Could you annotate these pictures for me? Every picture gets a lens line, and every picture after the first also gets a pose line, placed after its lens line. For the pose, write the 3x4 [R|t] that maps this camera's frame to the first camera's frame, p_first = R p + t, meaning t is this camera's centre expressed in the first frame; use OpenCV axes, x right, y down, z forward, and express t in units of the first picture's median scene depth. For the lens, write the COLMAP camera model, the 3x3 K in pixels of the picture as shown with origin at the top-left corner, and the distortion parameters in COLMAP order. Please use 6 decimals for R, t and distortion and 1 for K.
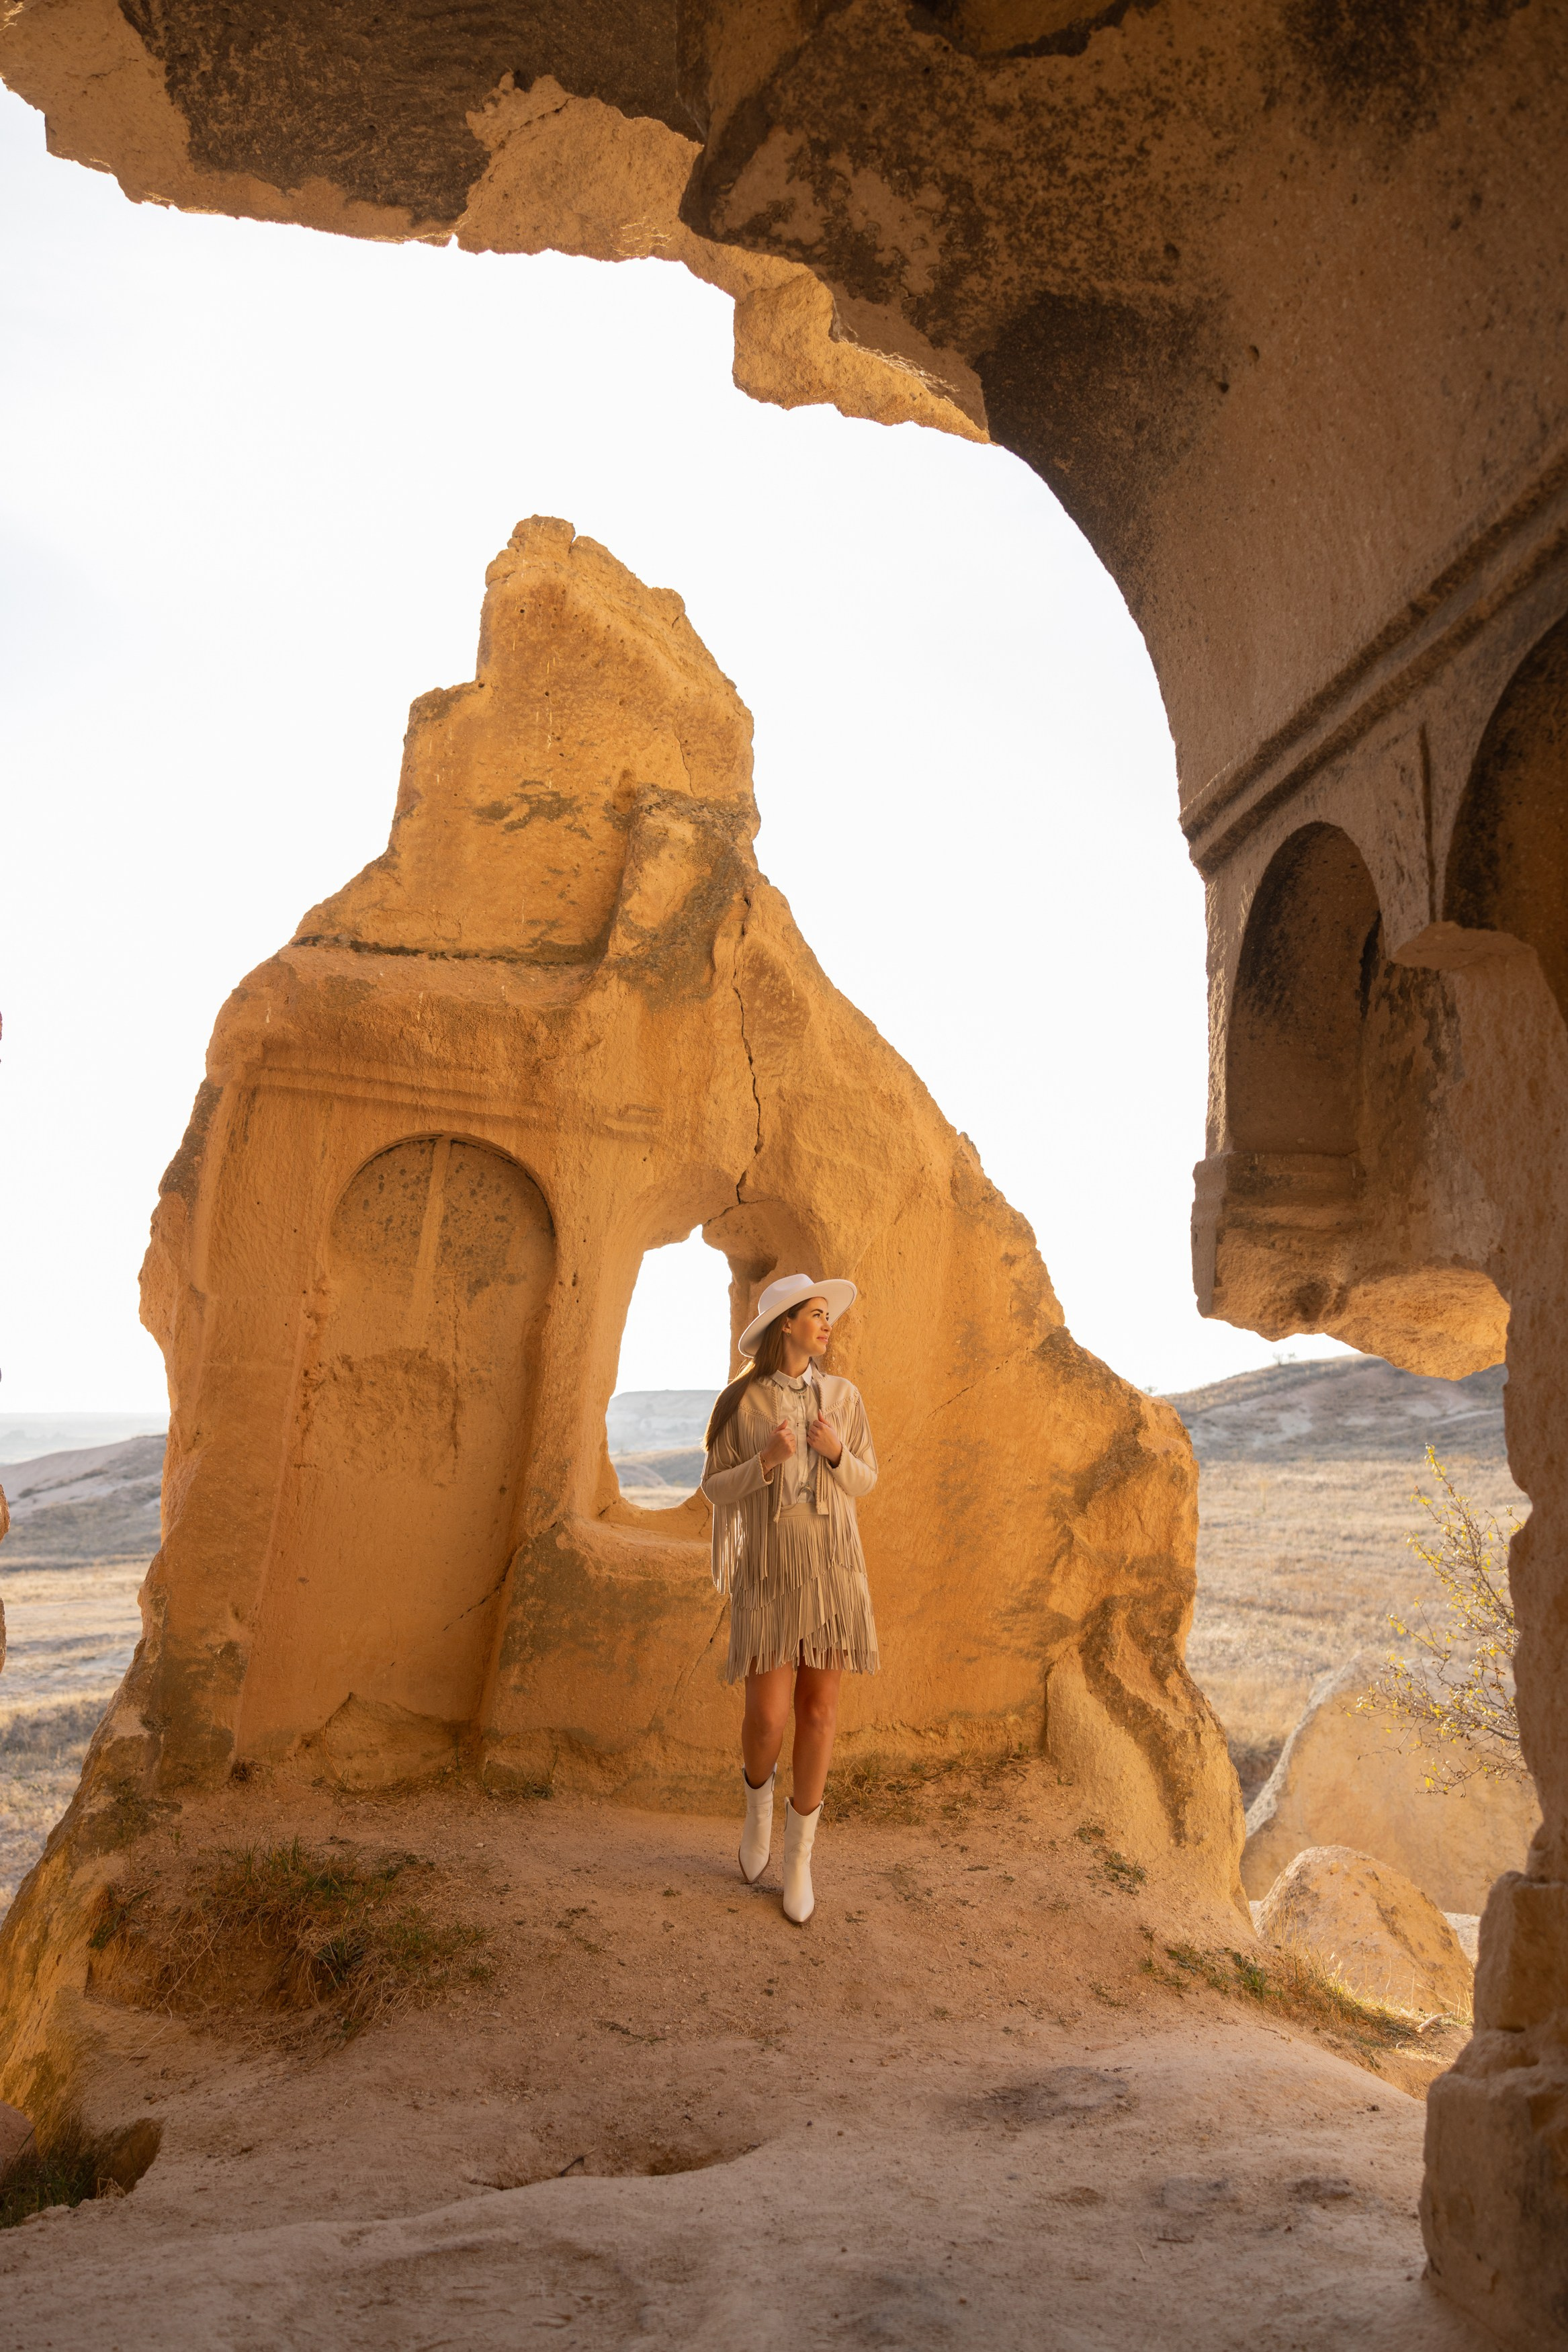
lens RADIAL K [[1836.6, 0, 785.9], [0, 1836.6, 1175.1], [0, 0, 1]] dist [0.006189, -0.000075]
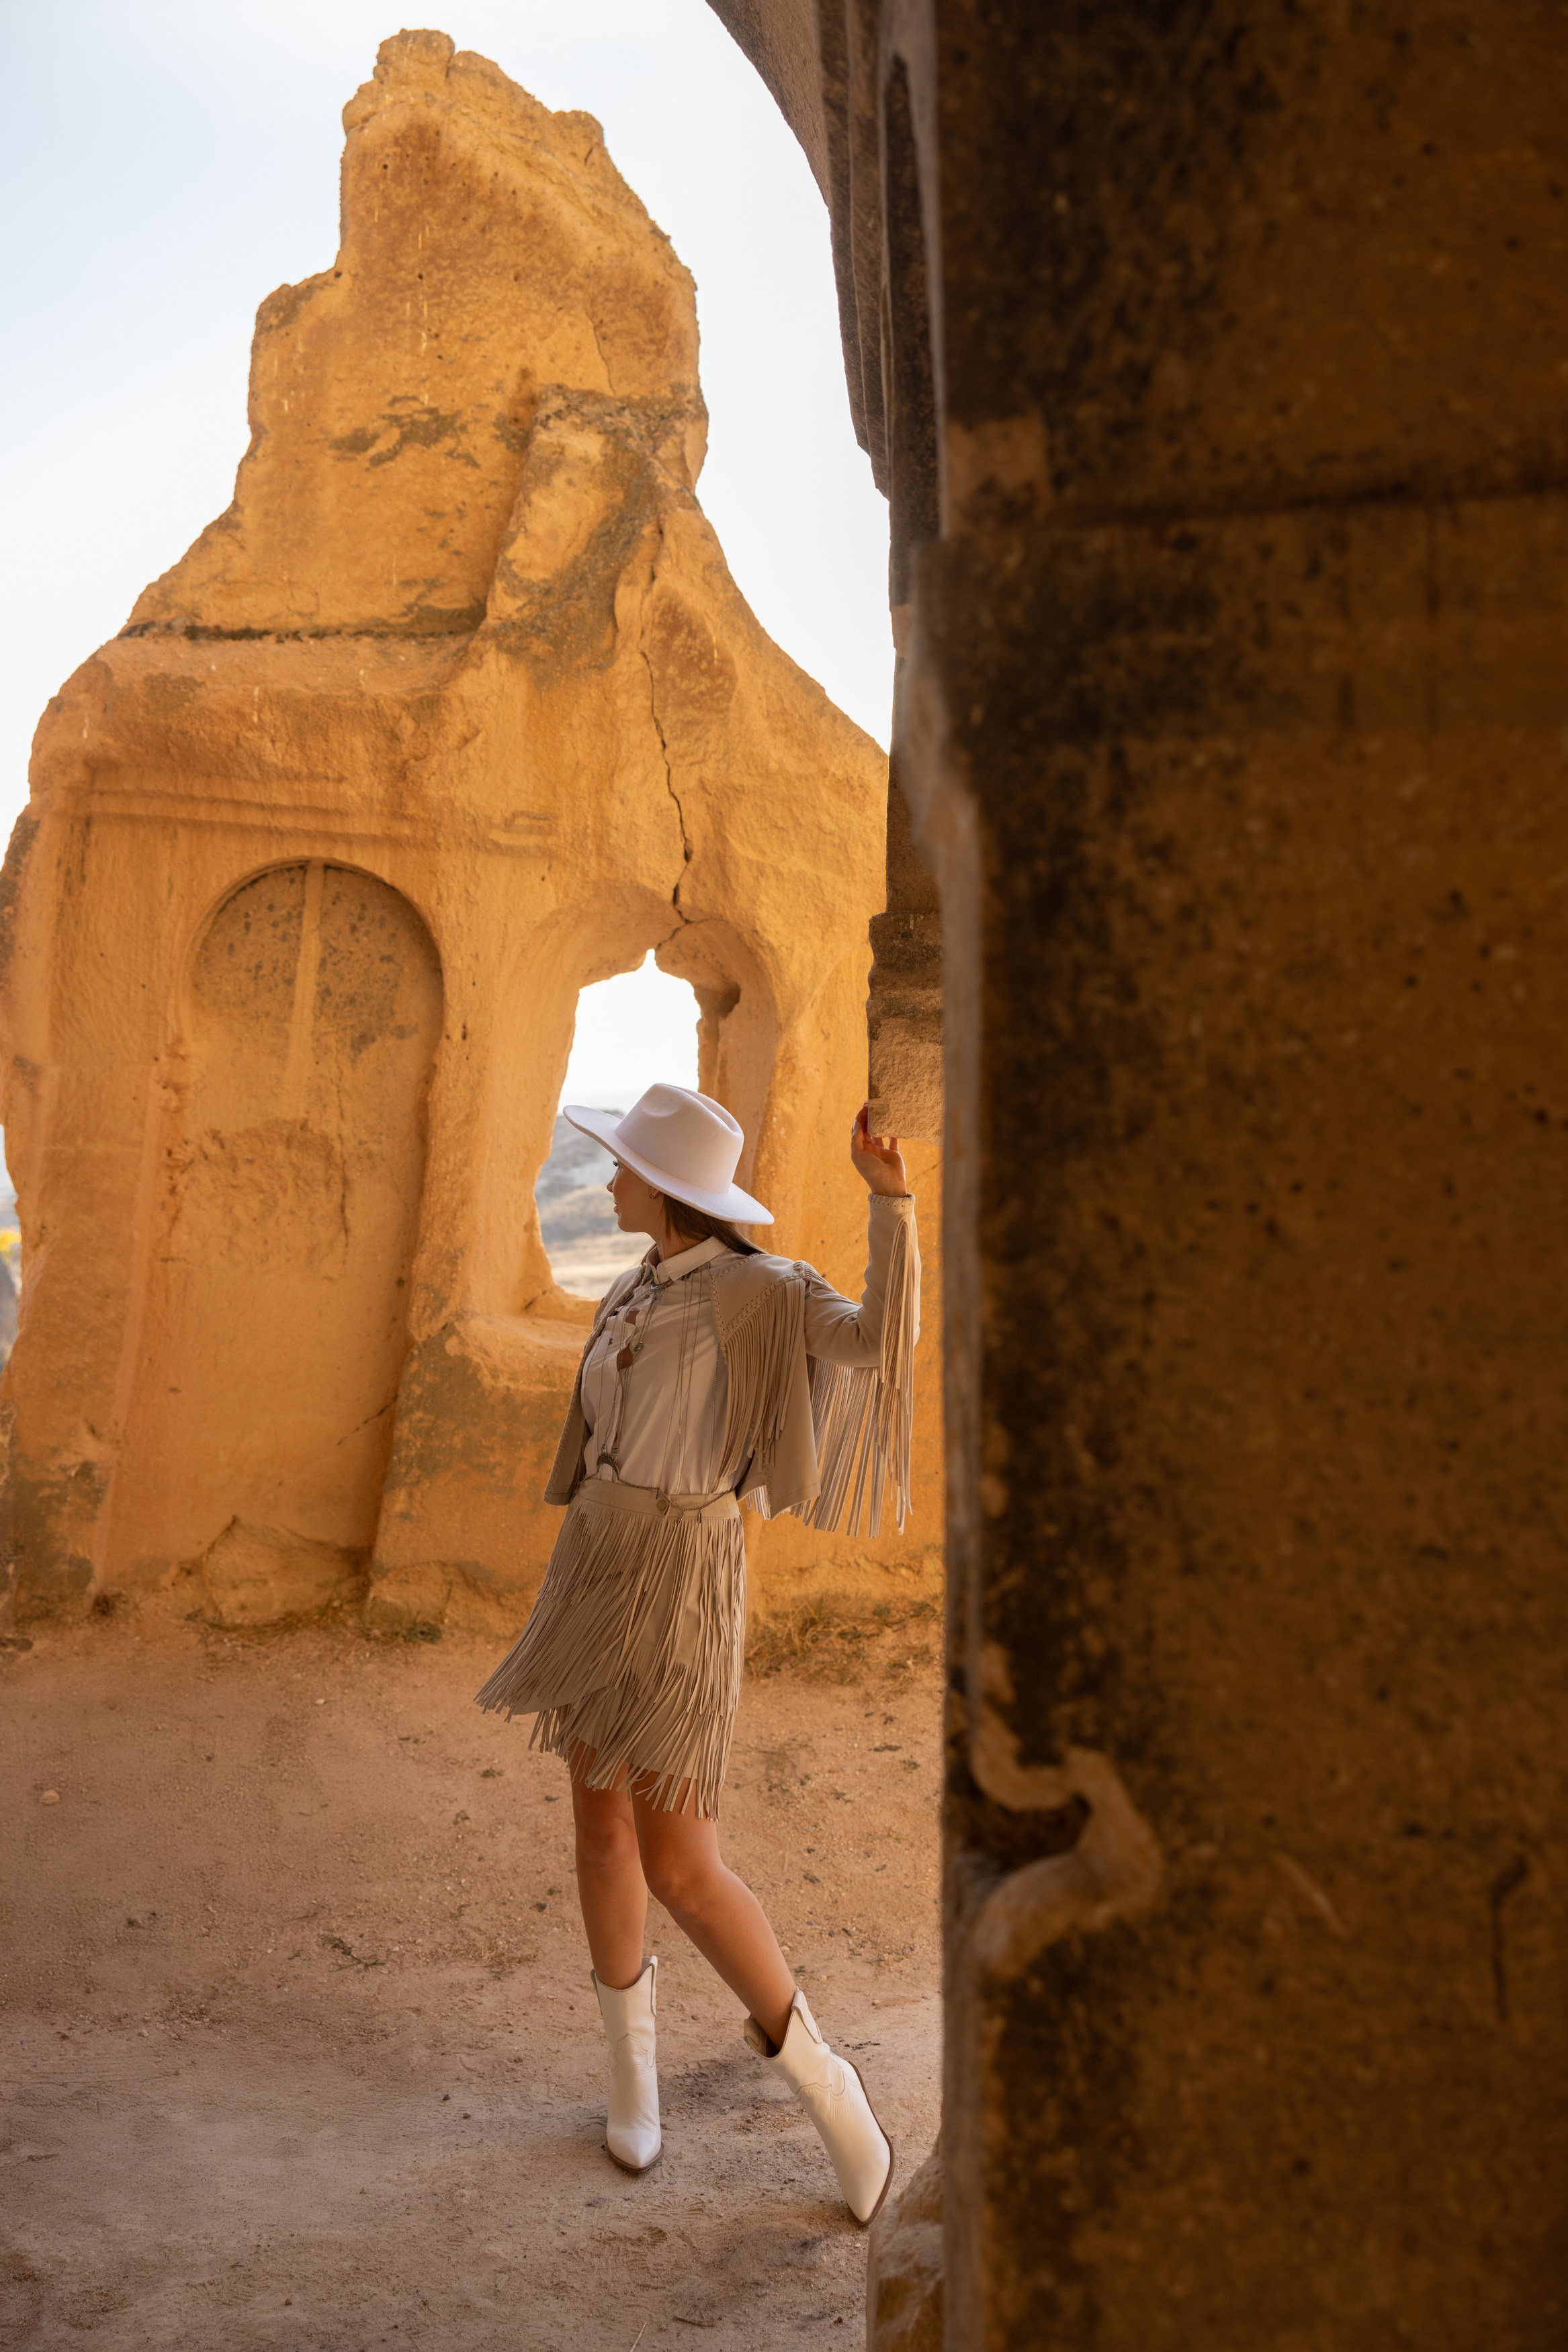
lens RADIAL K [[2120.7, 0, 783.7], [0, 2120.7, 1176.8], [0, 0, 1]] dist [0.003107, 0.023940]
pose [[0.977375, -0.019152, -0.210645, 0.221600], [0.055553, 0.984173, 0.168278, -0.030889], [0.204088, -0.176173, 0.962970, 0.101871]]
